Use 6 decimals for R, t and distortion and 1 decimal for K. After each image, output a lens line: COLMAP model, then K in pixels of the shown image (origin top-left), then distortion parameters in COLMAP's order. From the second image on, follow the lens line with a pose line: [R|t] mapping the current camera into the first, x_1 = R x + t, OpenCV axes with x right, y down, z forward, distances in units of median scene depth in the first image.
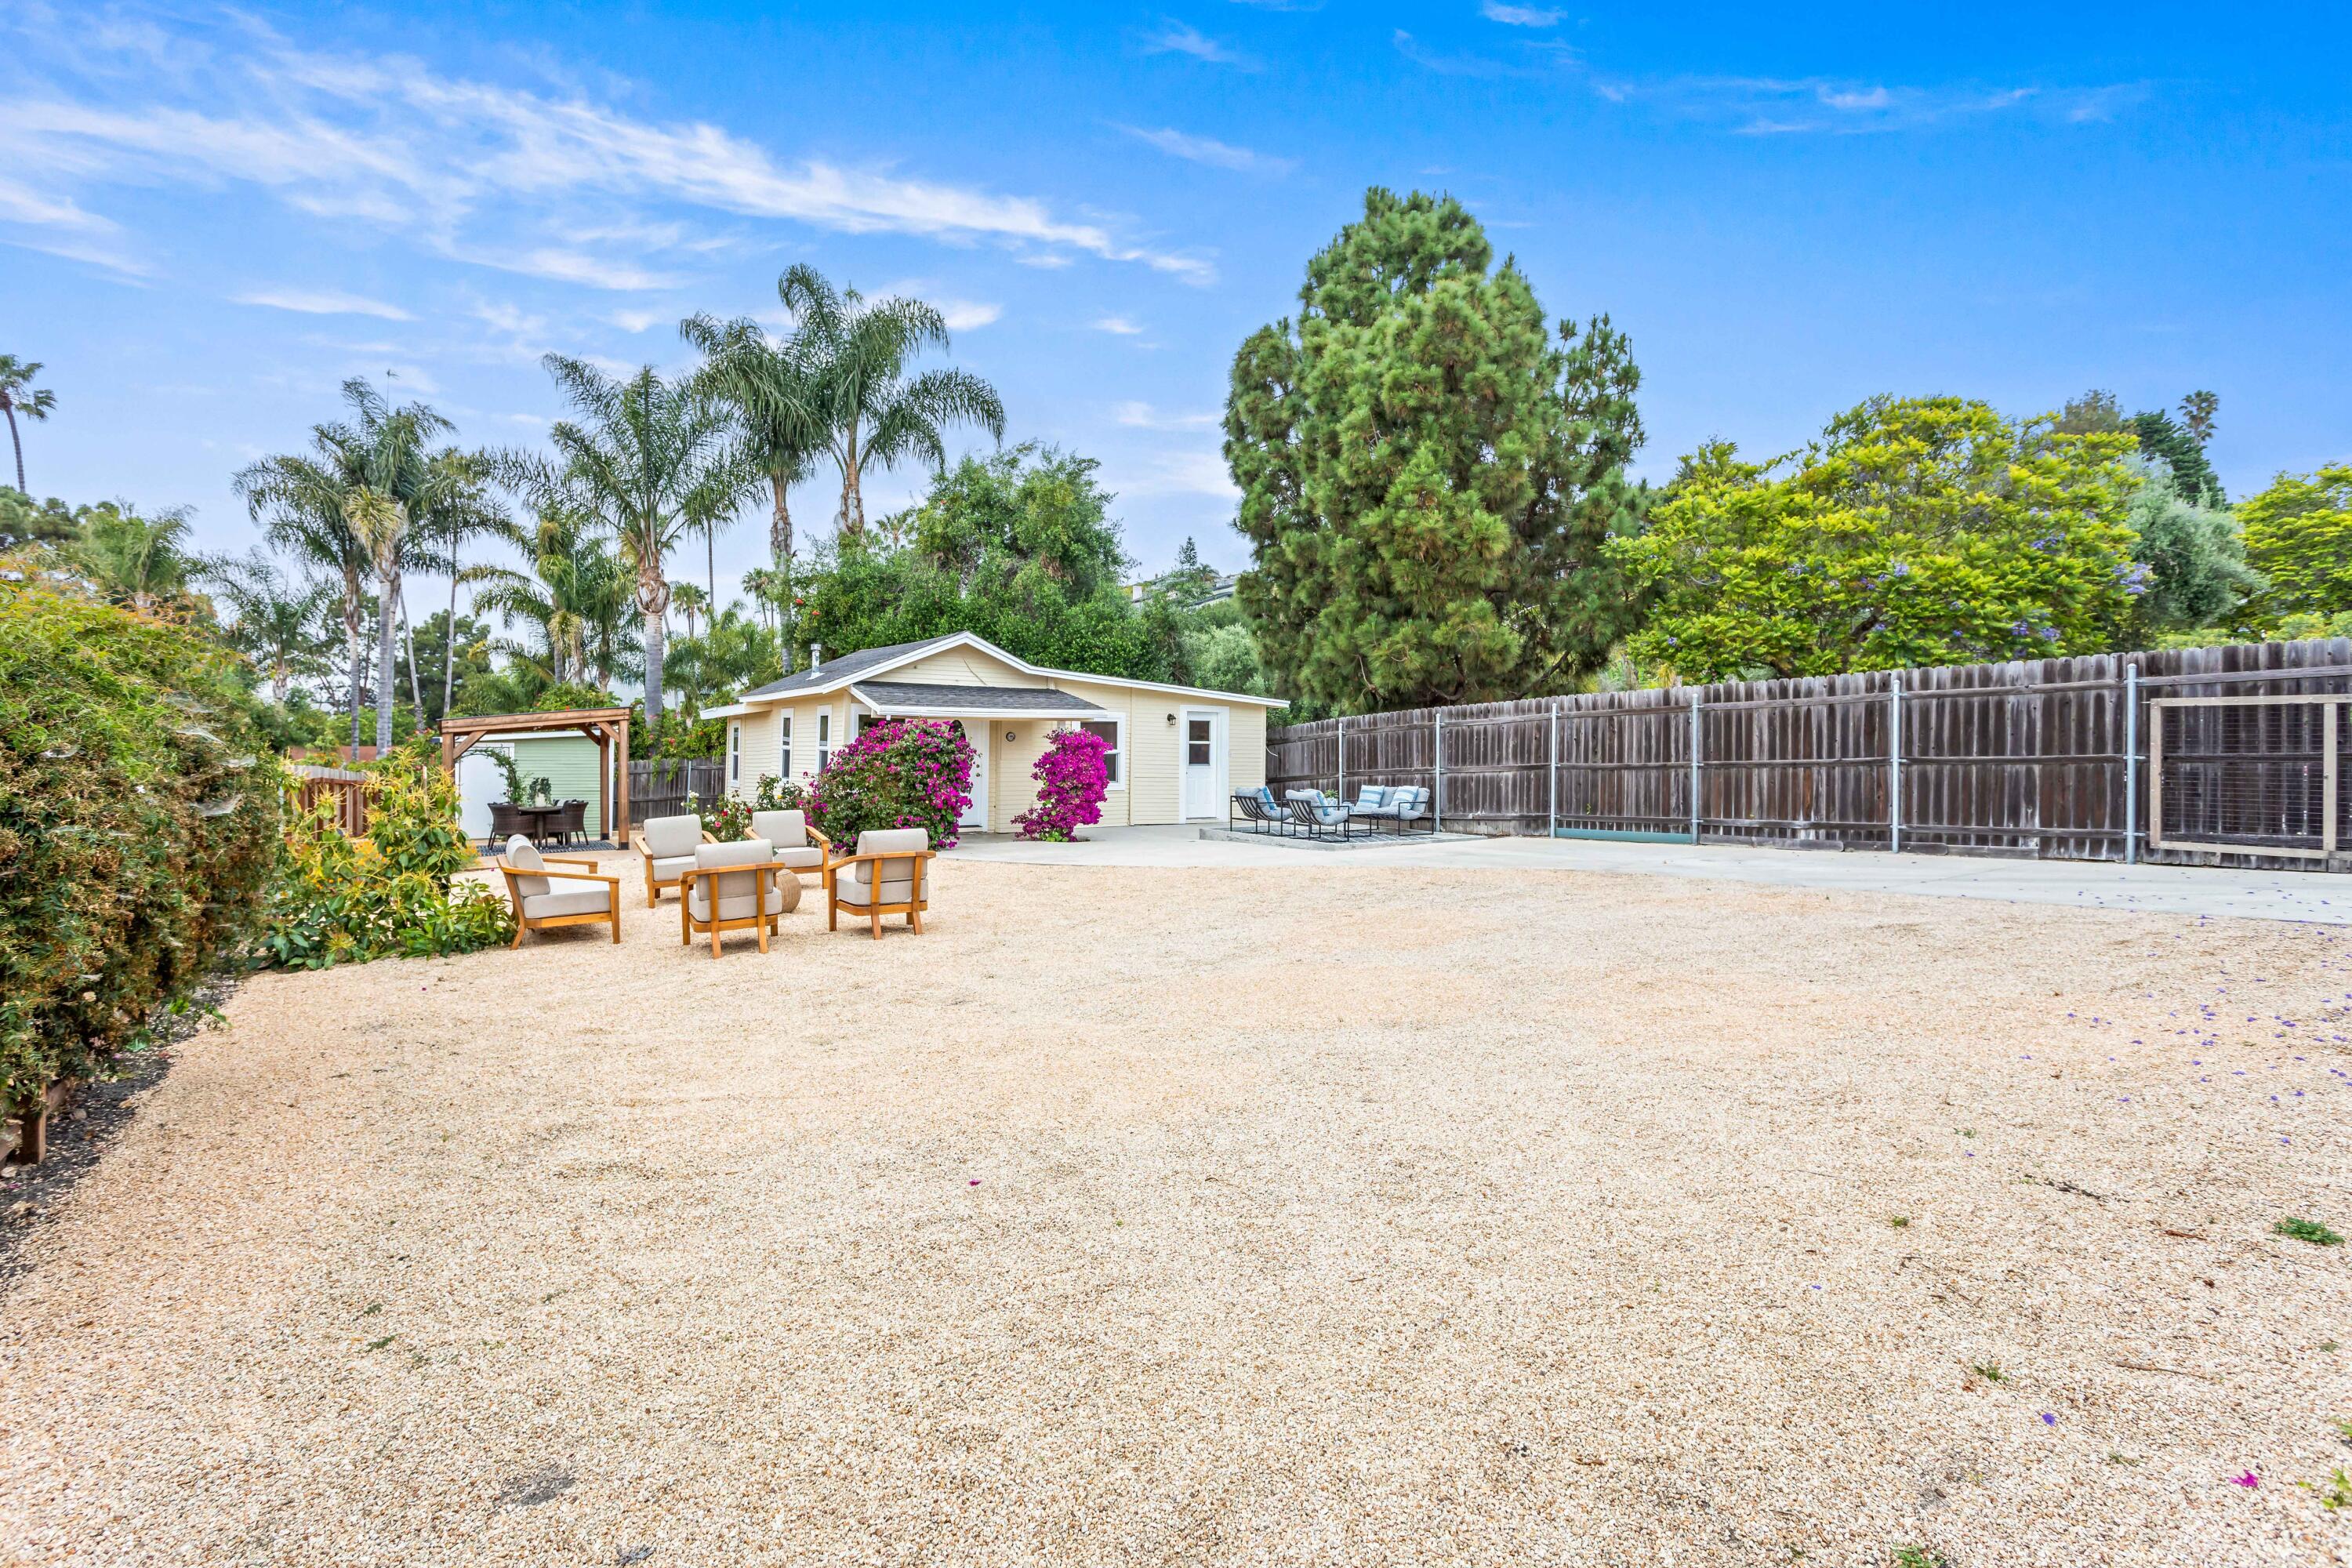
lens RADIAL K [[1137.5, 0, 1178.9], [0, 1137.5, 732.2], [0, 0, 1]] dist [-0.003915, 0.002069]
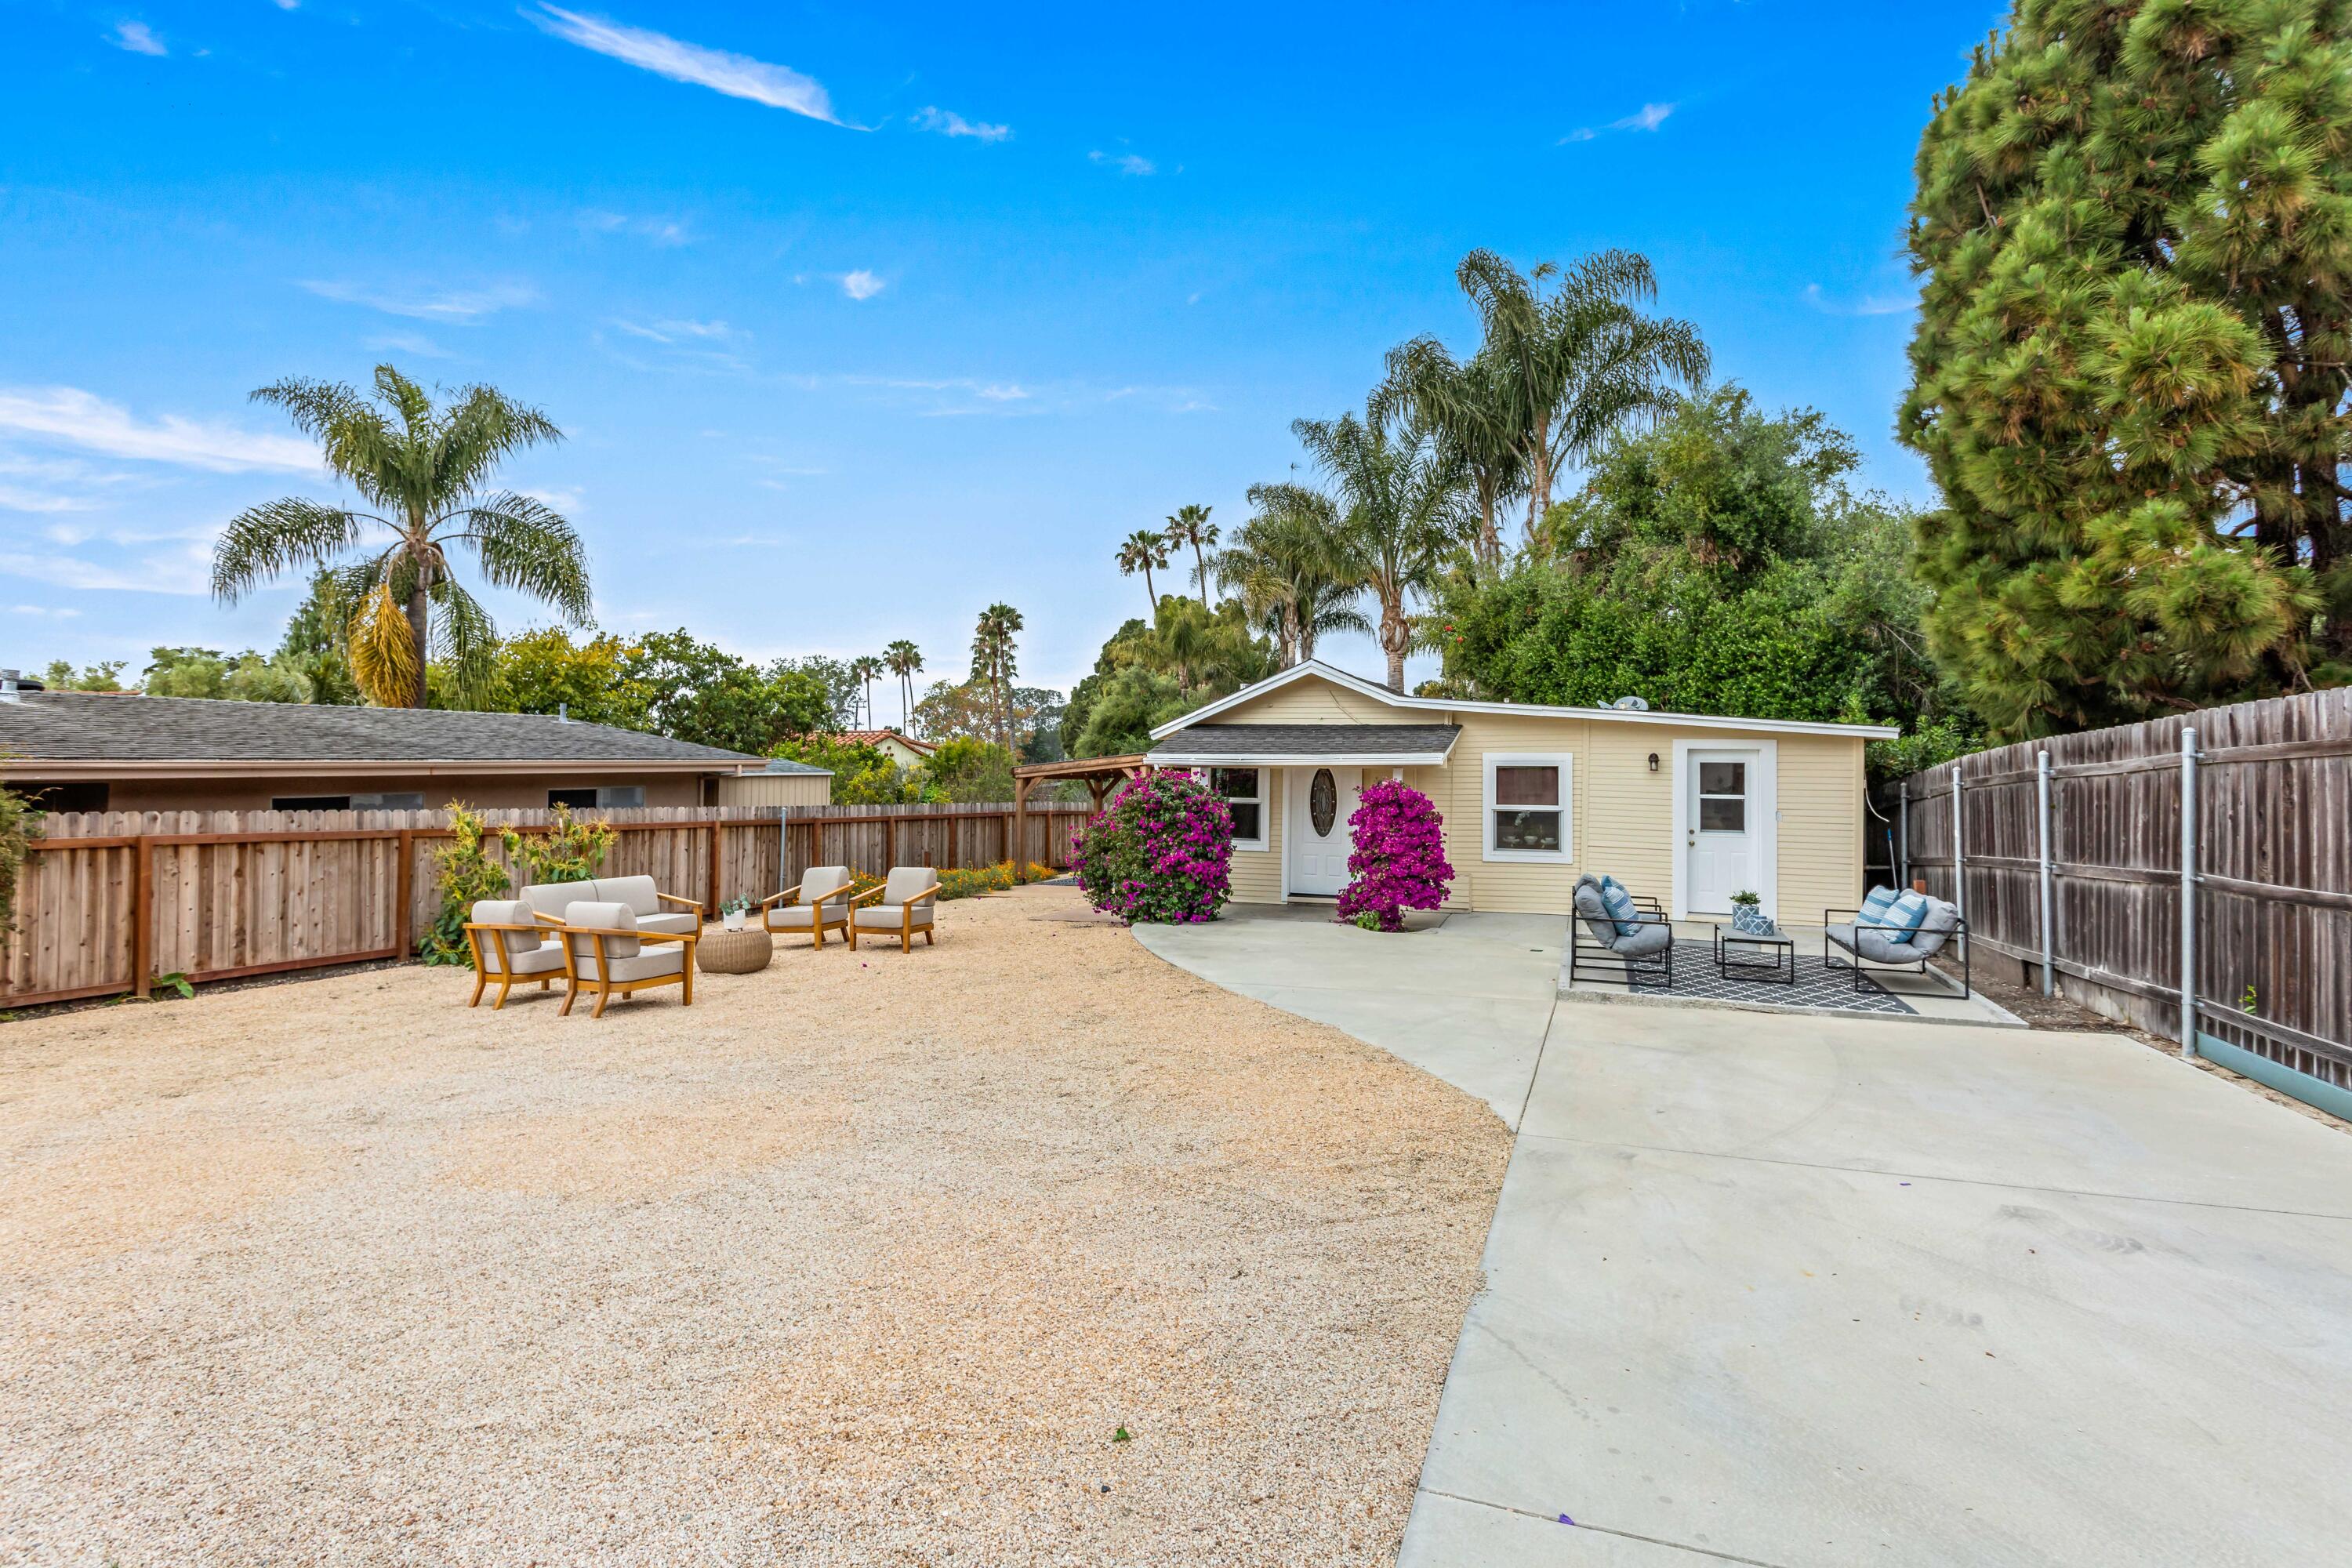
lens RADIAL K [[1145.3, 0, 1179.5], [0, 1145.3, 735.1], [0, 0, 1]] dist [-0.000551, 0.004600]
pose [[0.583579, -0.024112, -0.811699, 0.363057], [0.007181, 0.999673, -0.024533, -0.012083], [0.812025, 0.008488, 0.583561, 0.369162]]
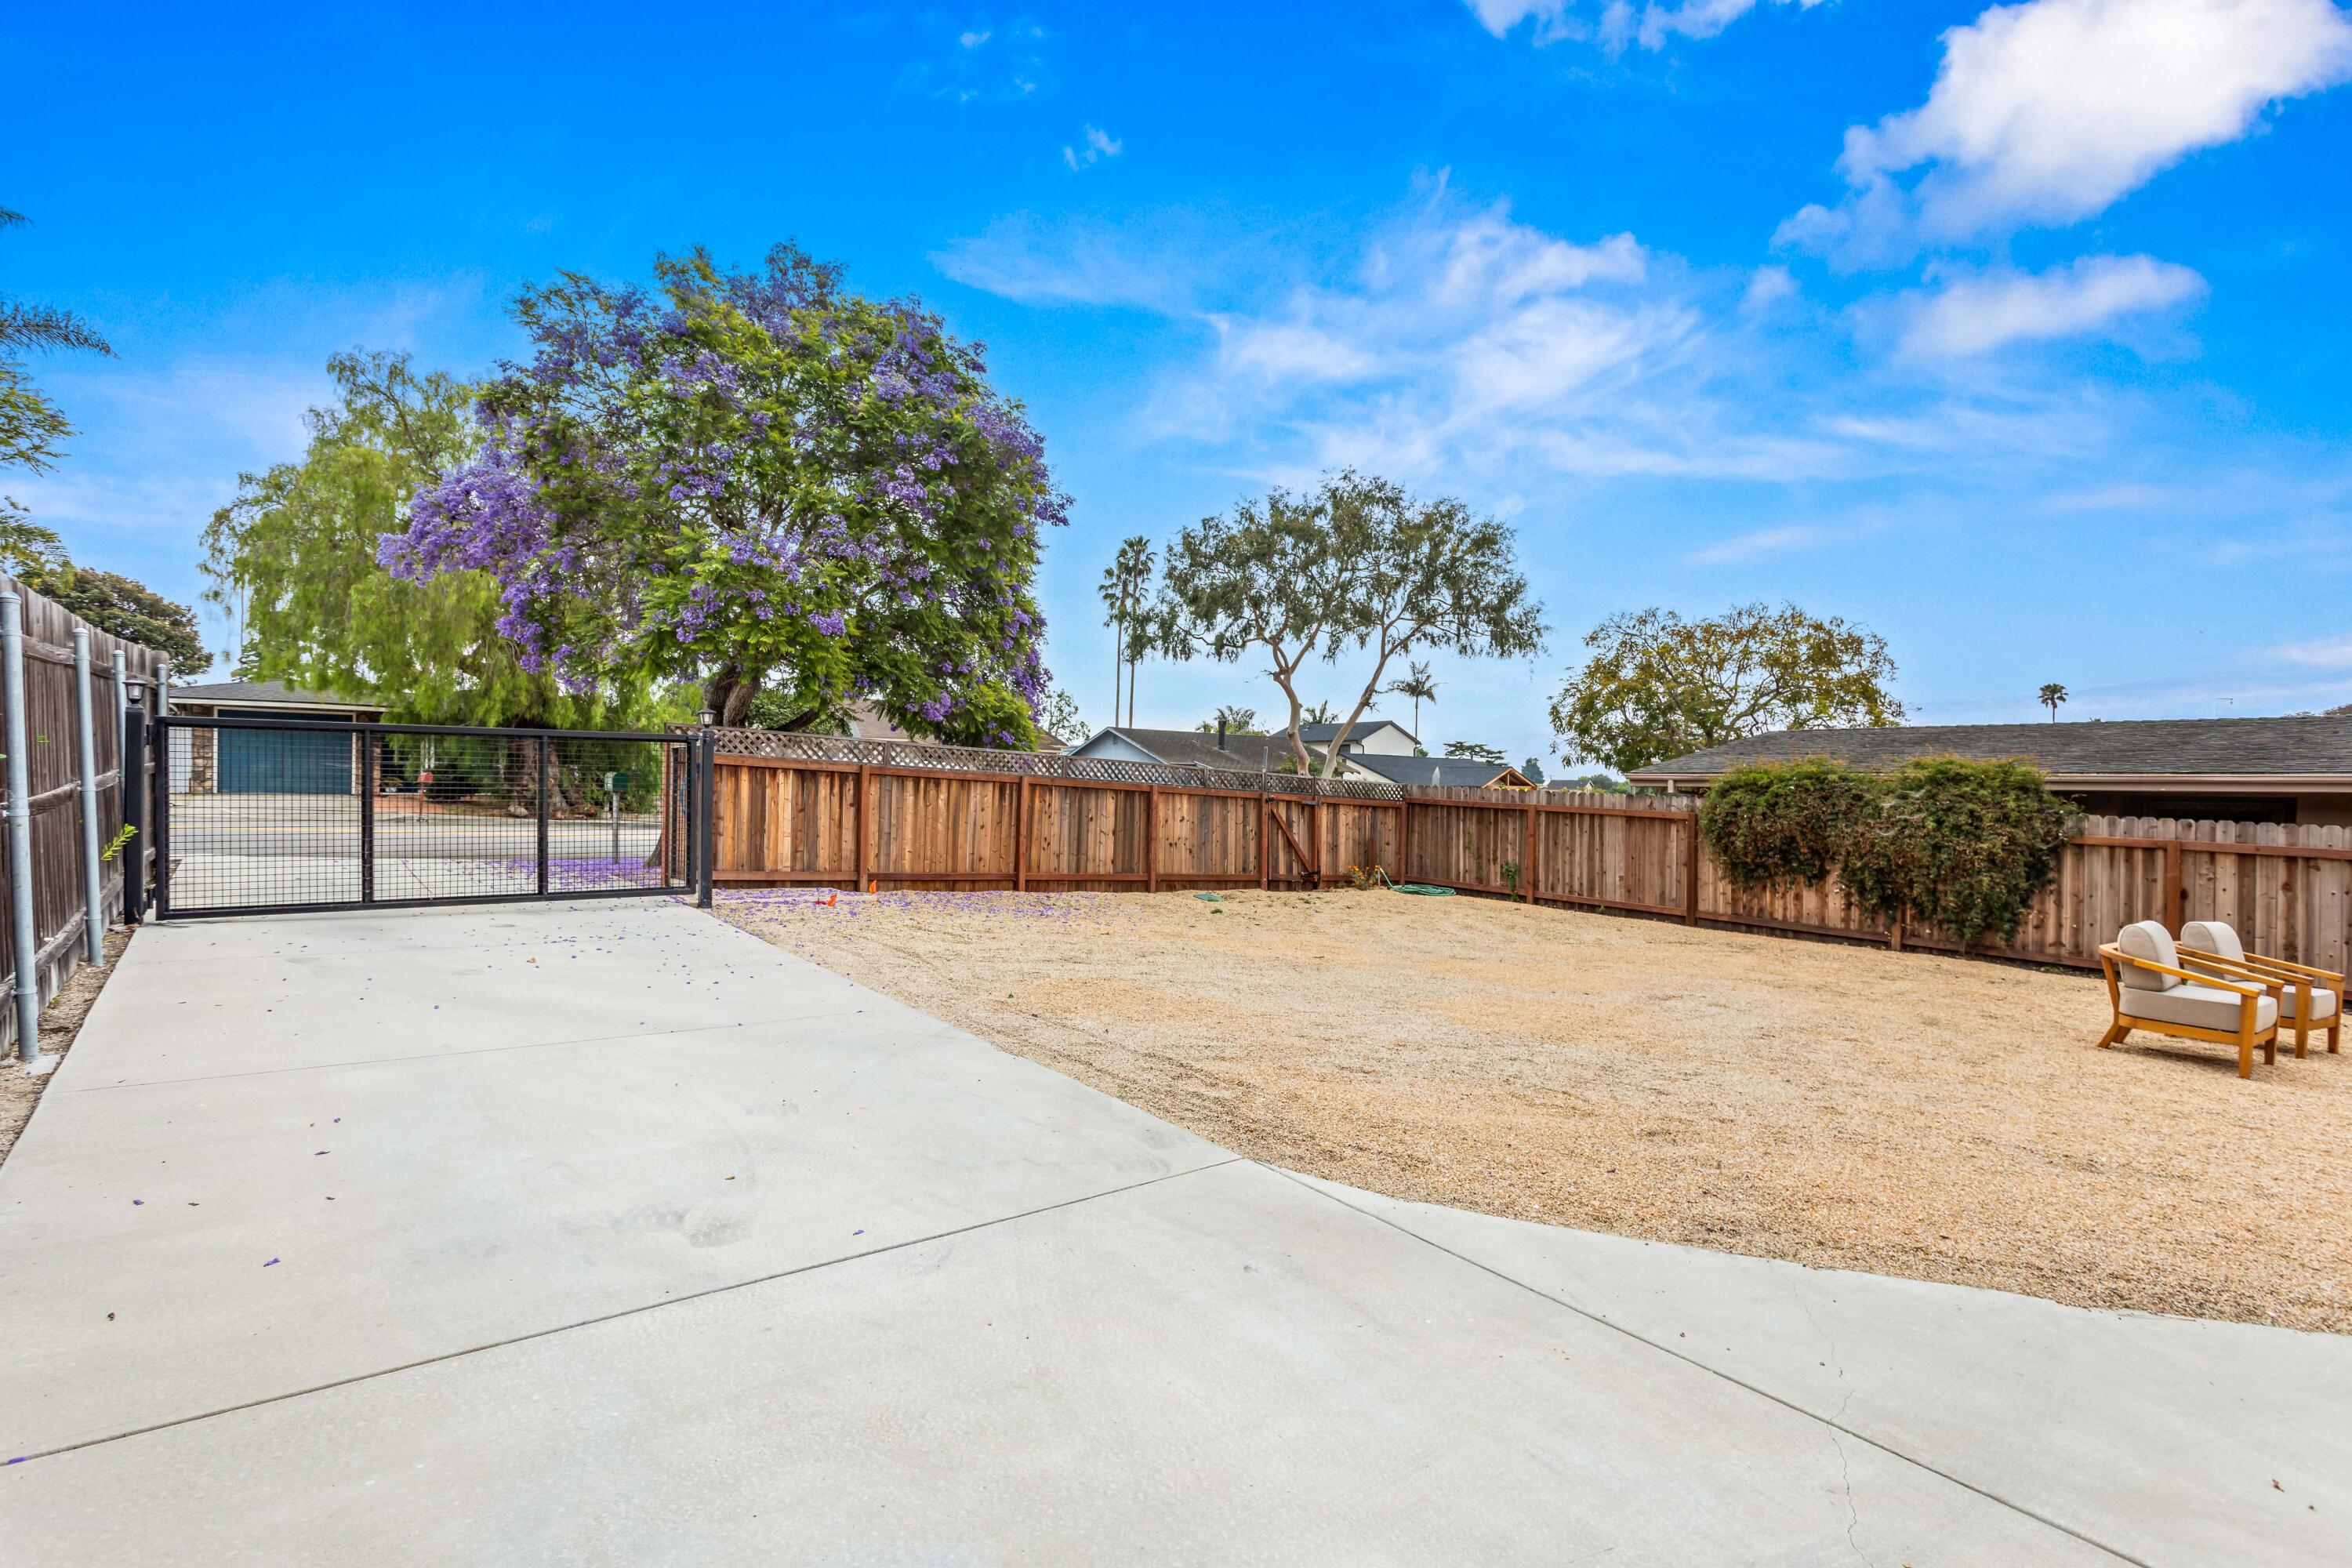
lens RADIAL K [[1152.7, 0, 1177.6], [0, 1152.7, 740.1], [0, 0, 1]] dist [0.003886, 0.001353]
pose [[-0.995936, -0.024622, -0.086636, 0.234447], [-0.020447, 0.998602, -0.048750, 0.003604], [0.087715, -0.046780, -0.995047, 0.785736]]
